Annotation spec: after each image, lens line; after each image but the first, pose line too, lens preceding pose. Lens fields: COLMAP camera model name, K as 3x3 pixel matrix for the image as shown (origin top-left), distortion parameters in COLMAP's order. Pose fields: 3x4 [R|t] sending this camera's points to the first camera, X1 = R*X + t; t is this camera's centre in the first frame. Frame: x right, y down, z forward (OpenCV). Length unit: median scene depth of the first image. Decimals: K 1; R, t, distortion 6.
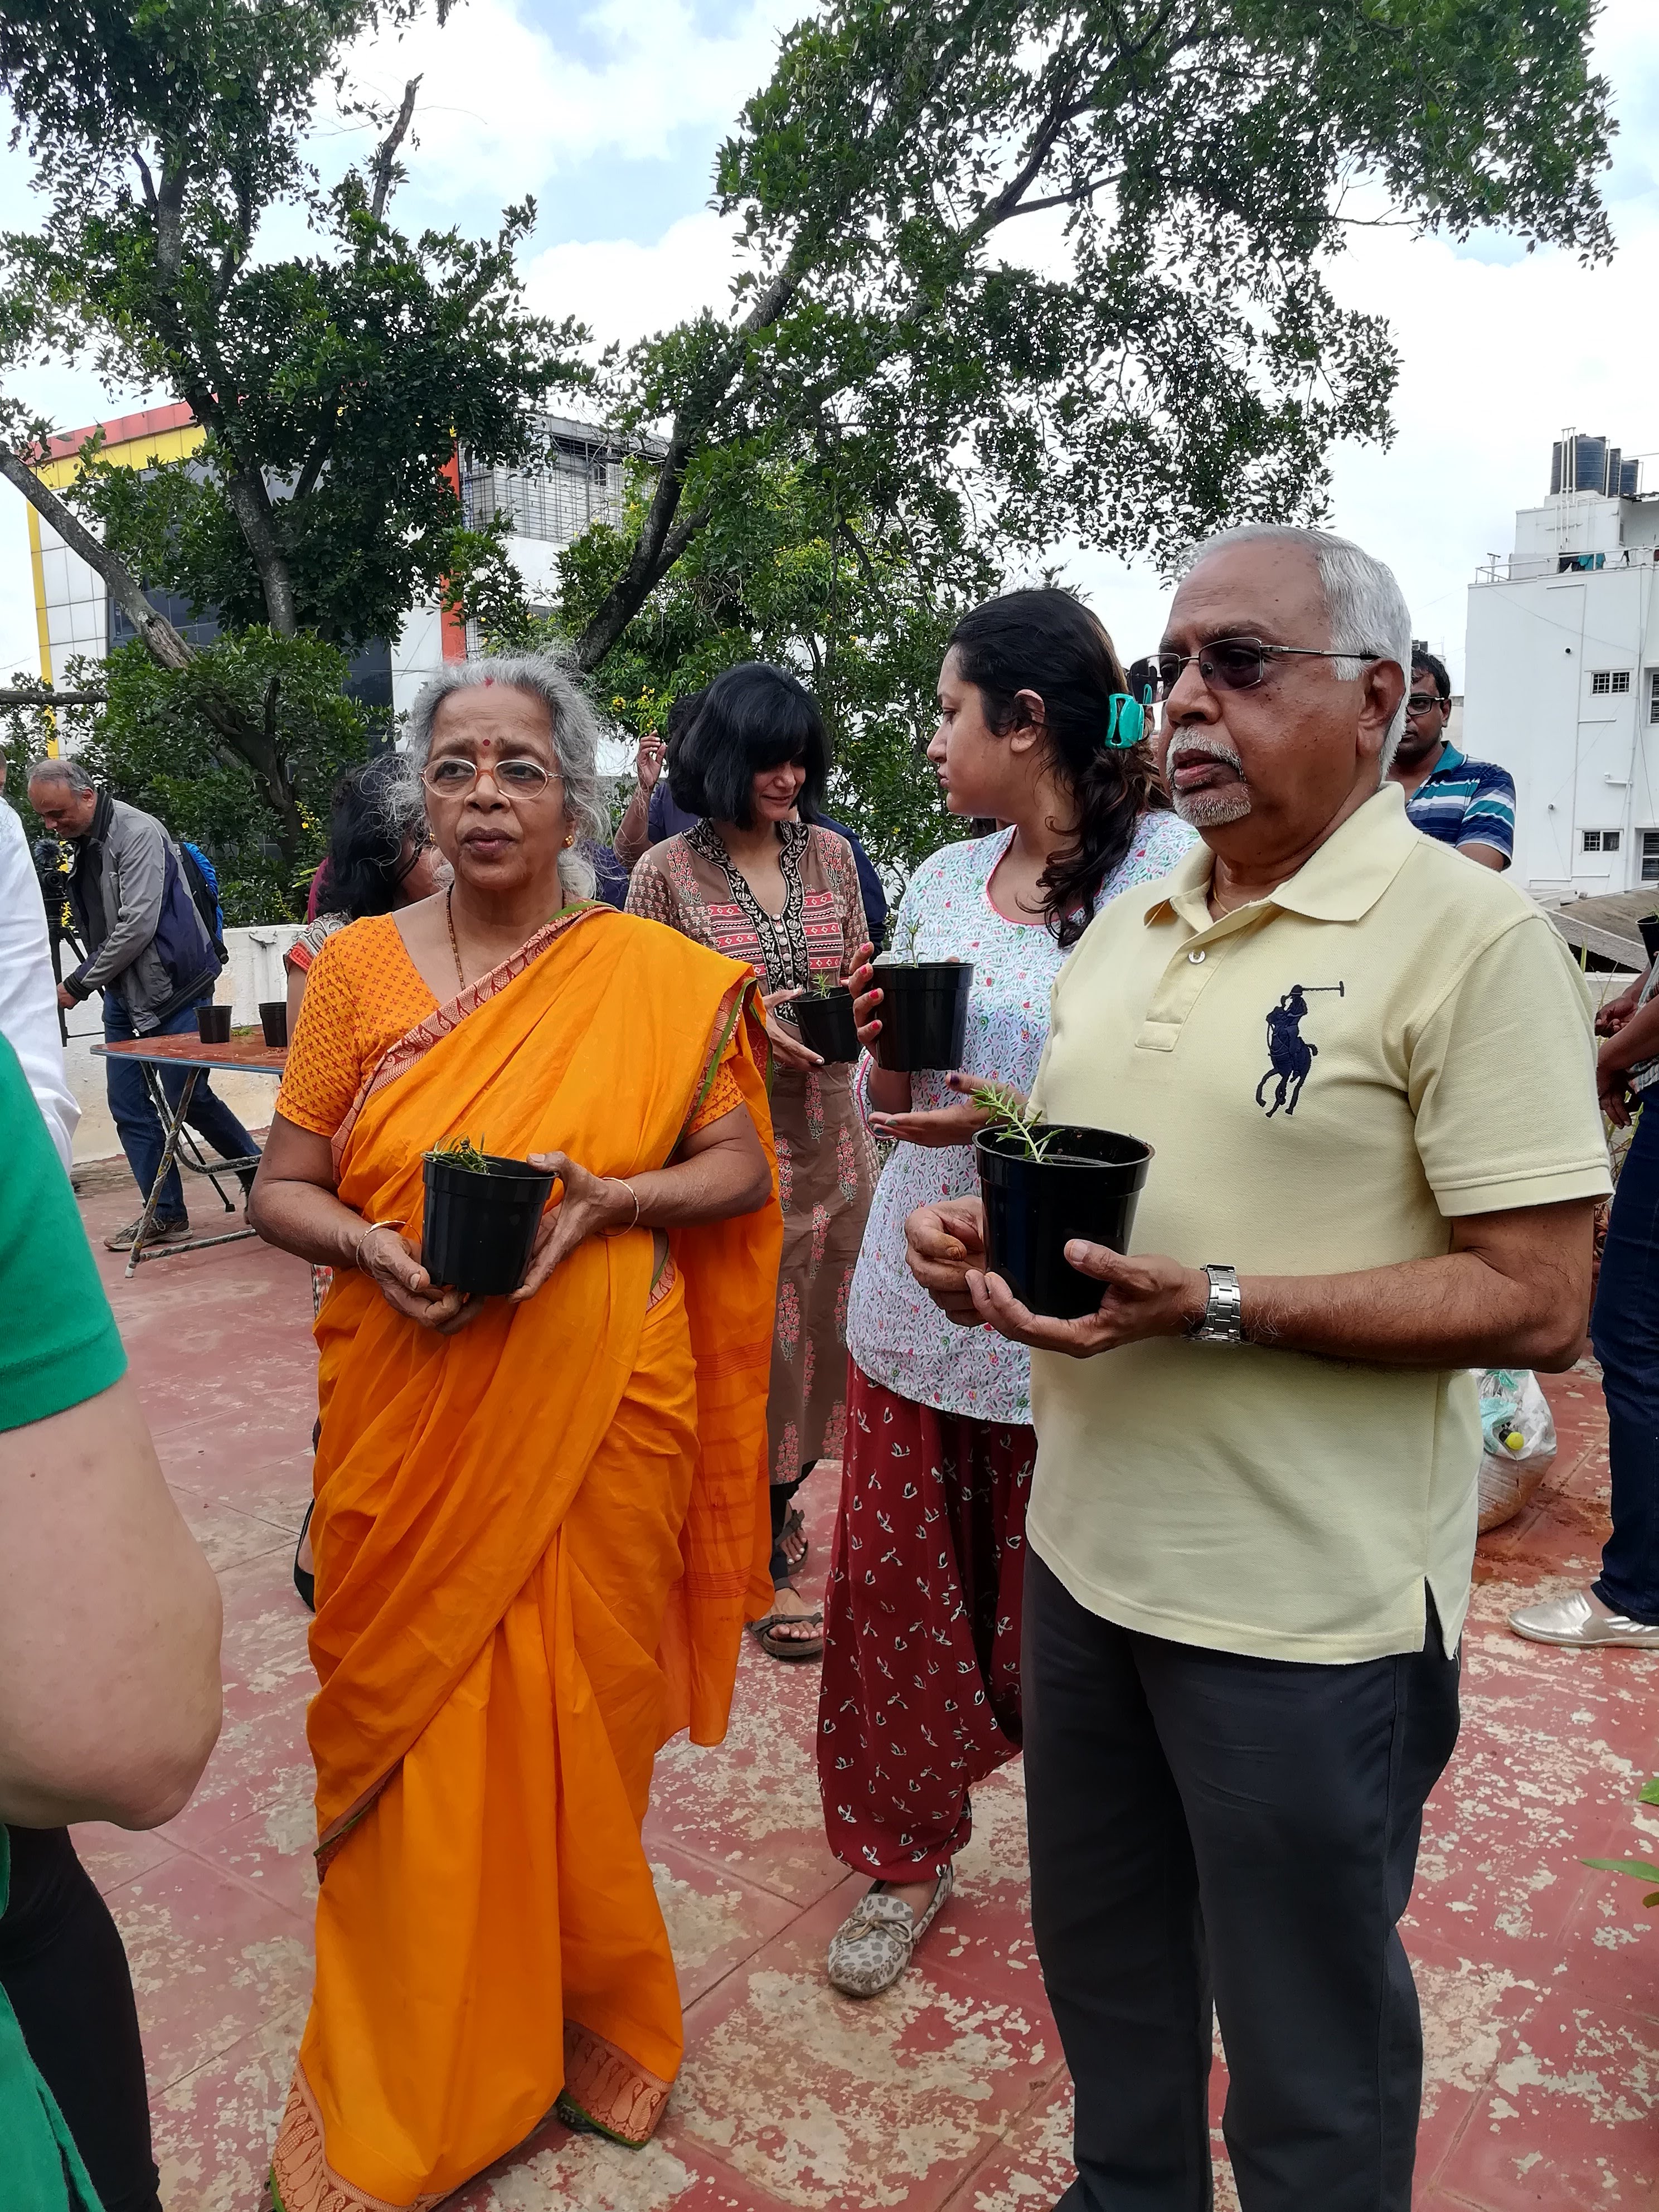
lens RADIAL K [[1692.5, 0, 829.5], [0, 1692.5, 1106.0], [0, 0, 1]] dist [0.036349, -0.003678]
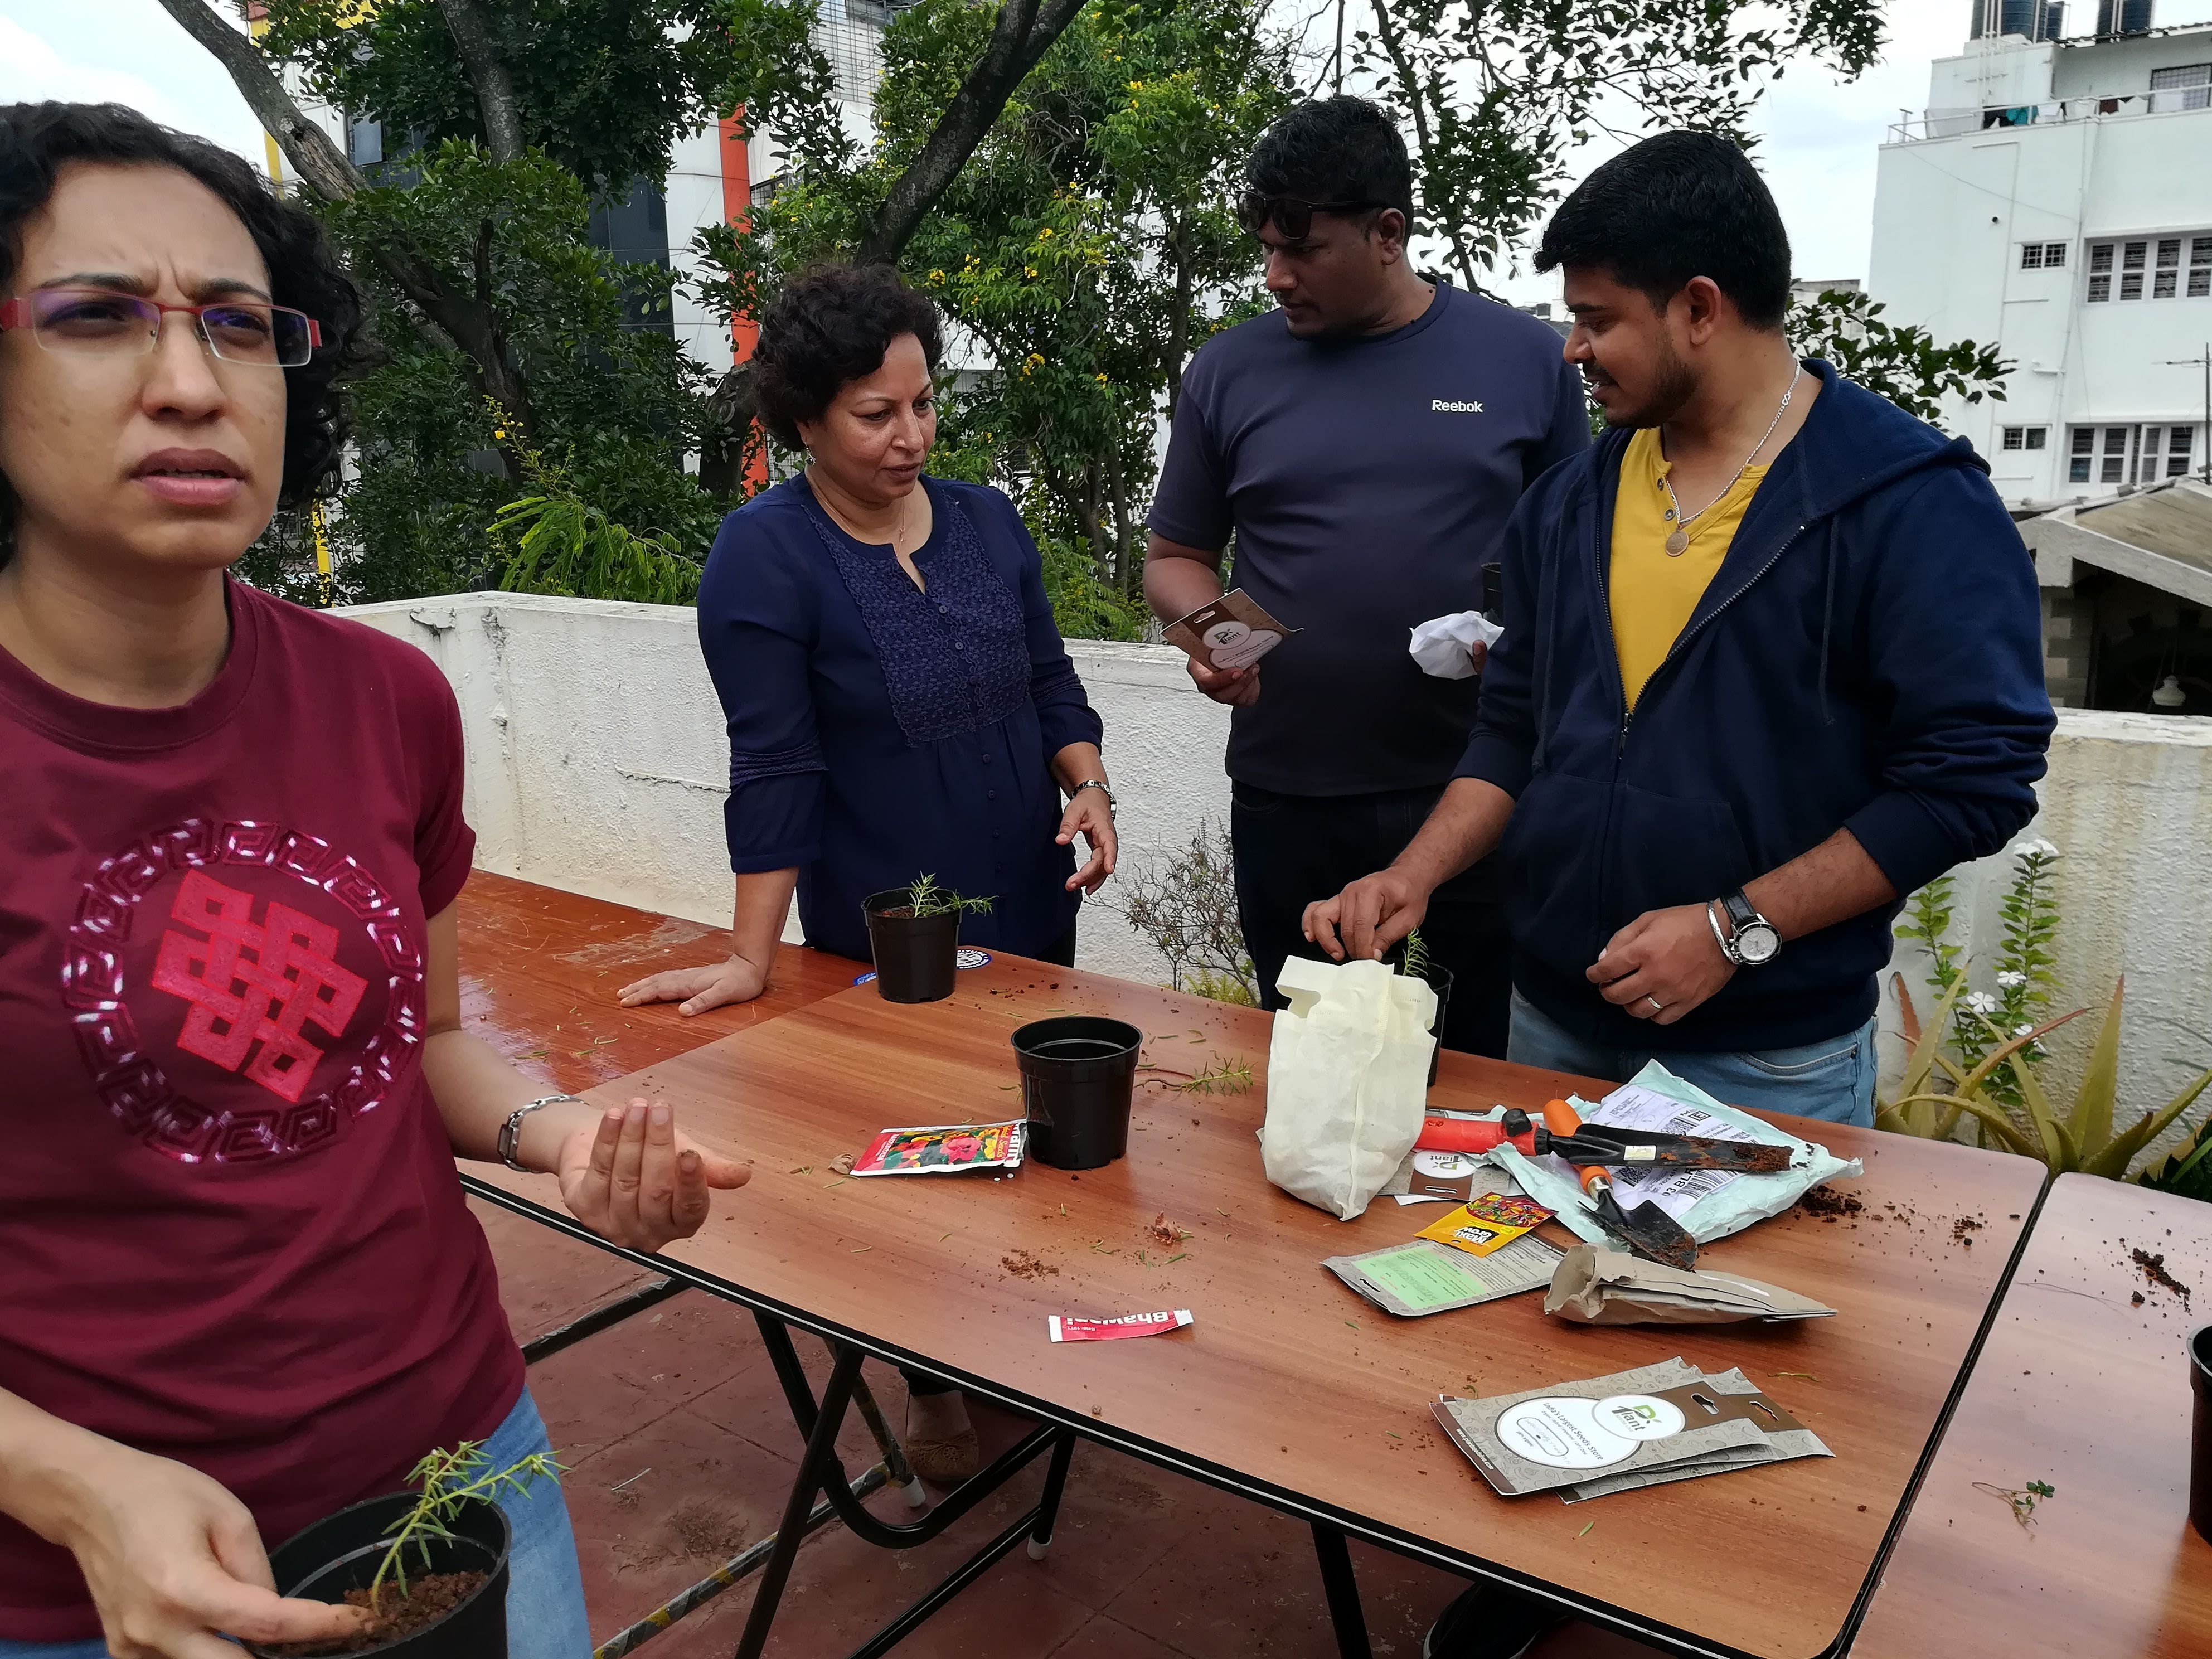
lens RADIAL K [[1692.5, 0, 1106.0], [0, 1692.5, 829.5], [0, 0, 1]] dist [0.036349, -0.003678]
pose [[0.999941, 0.000145, -0.010900, -0.050140], [0.000635, 0.997444, 0.071455, -0.040816], [0.010882, -0.071458, 0.997384, 0.231968]]
